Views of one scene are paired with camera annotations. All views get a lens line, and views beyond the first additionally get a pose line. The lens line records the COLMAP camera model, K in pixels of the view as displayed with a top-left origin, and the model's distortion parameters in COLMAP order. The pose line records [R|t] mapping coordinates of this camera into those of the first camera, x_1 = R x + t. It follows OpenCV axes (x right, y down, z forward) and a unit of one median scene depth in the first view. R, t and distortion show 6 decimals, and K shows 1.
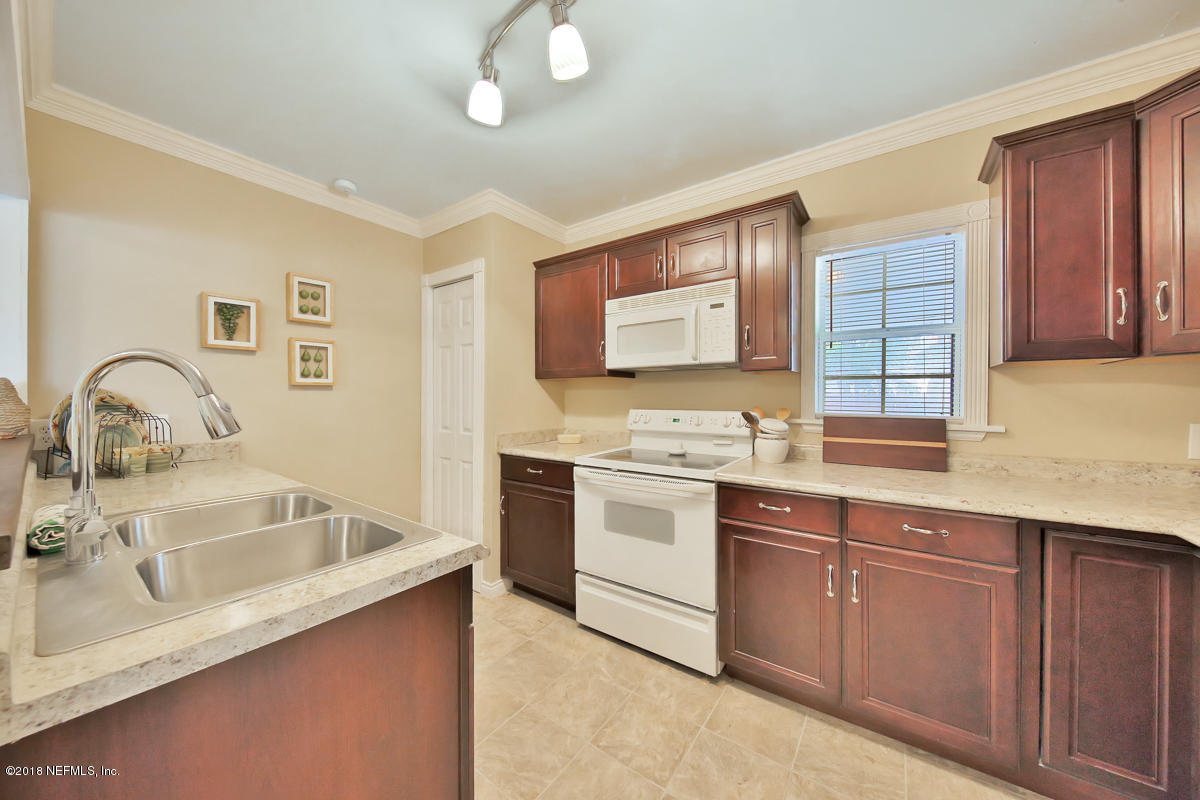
lens RADIAL K [[392.4, 0, 602.1], [0, 392.4, 394.6], [0, 0, 1]] dist [-0.001428, -0.000063]
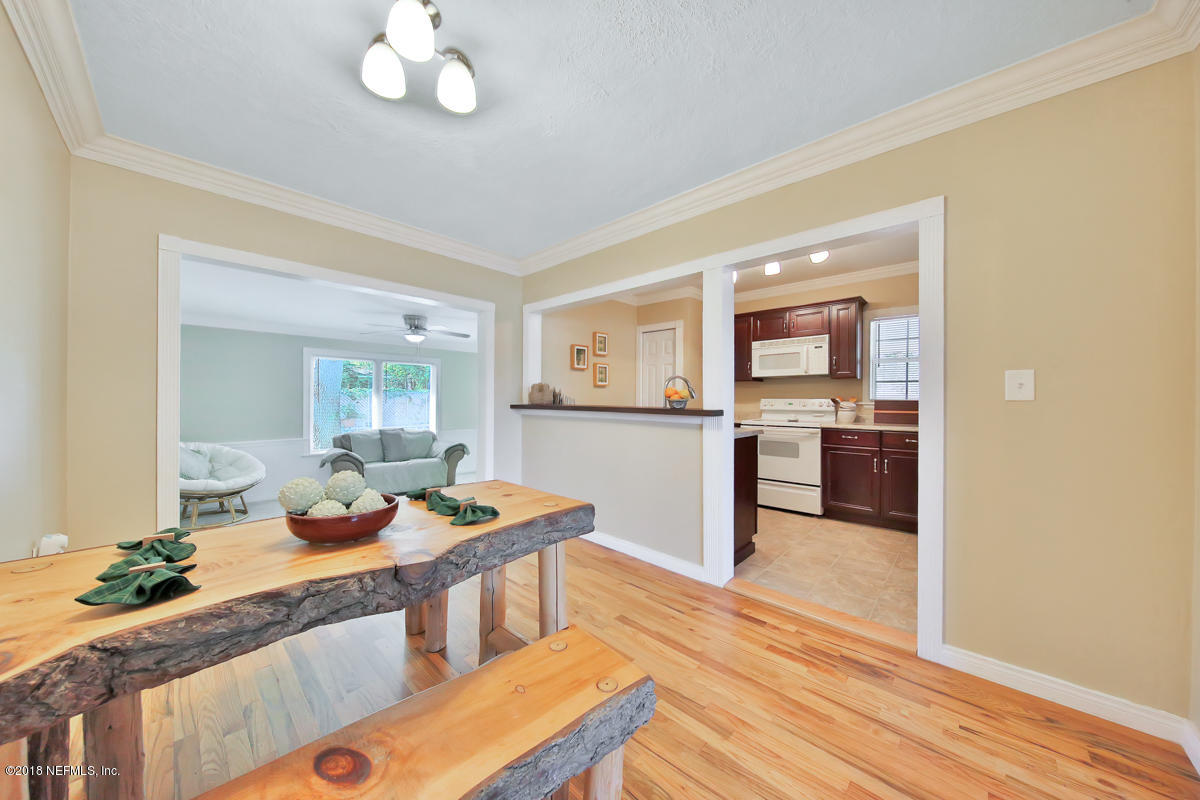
lens RADIAL K [[389.5, 0, 586.5], [0, 389.5, 396.2], [0, 0, 1]] dist [0.000678, 0.000012]
pose [[0.988840, 0.003941, -0.148929, -0.602791], [-0.004489, 0.999984, -0.003341, 0.045127], [0.148914, 0.003972, 0.988842, -1.201832]]
